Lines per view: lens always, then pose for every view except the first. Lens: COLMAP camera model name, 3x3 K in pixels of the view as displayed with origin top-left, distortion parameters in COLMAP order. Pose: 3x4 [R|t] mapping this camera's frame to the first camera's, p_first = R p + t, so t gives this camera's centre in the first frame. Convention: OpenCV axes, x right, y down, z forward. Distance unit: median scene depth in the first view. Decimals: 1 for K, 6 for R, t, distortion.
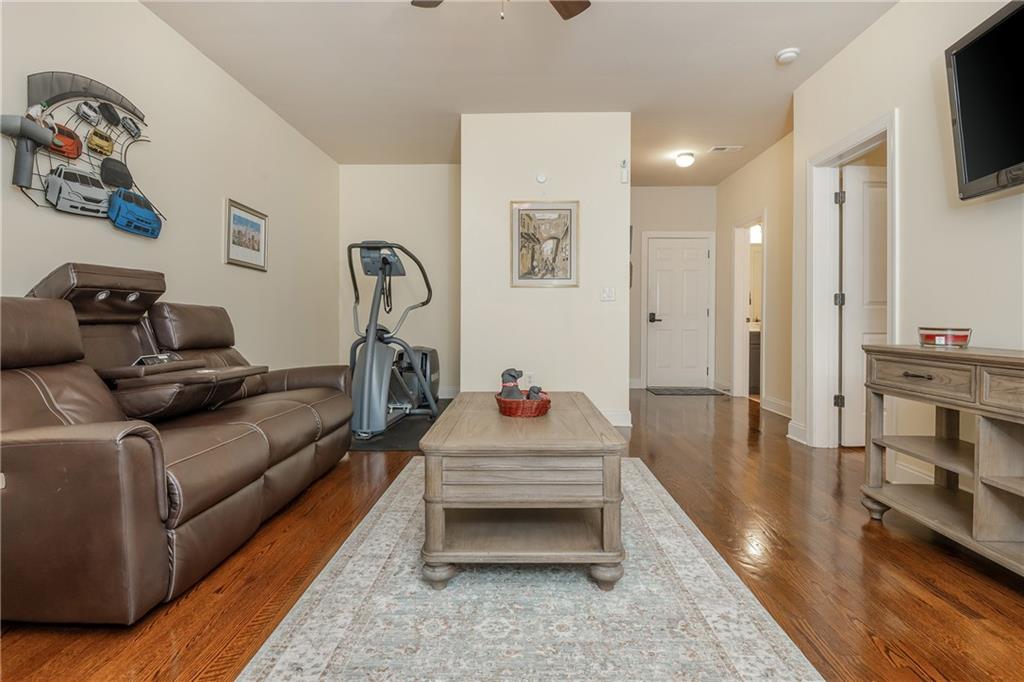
lens RADIAL K [[513.1, 0, 514.2], [0, 513.1, 324.6], [0, 0, 1]] dist [0.022467, -0.019211]
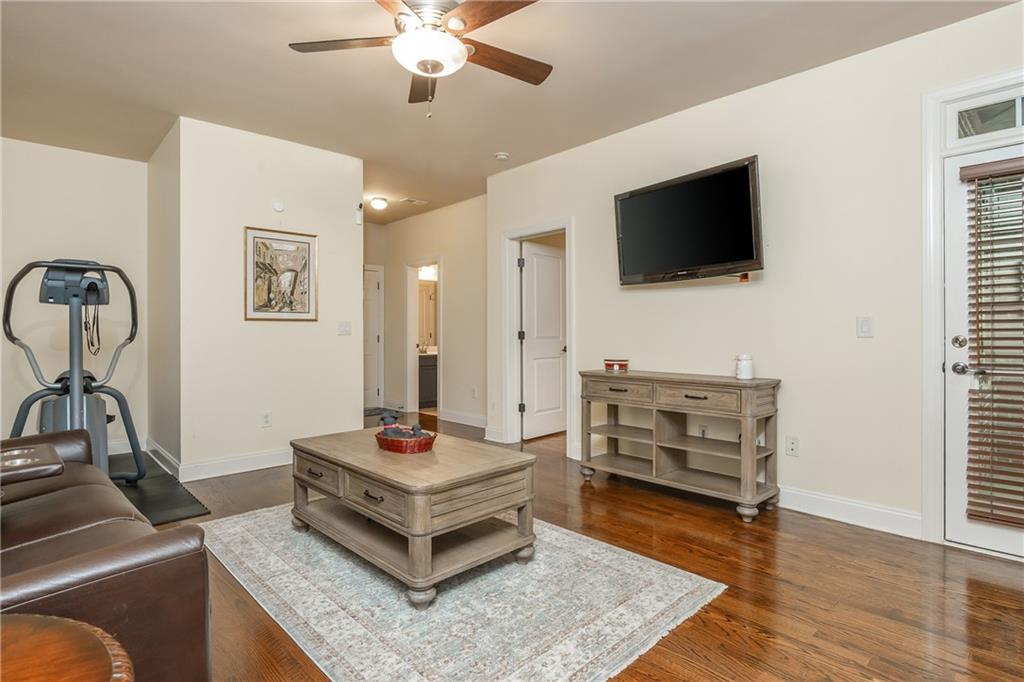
lens RADIAL K [[518.3, 0, 512.0], [0, 518.3, 341.0], [0, 0, 1]] dist [0.001066, -0.000020]
pose [[0.714153, -0.014600, 0.699837, -0.350252], [0.013113, 0.999886, 0.007477, -0.041709], [-0.699867, 0.003837, 0.714263, 0.011357]]
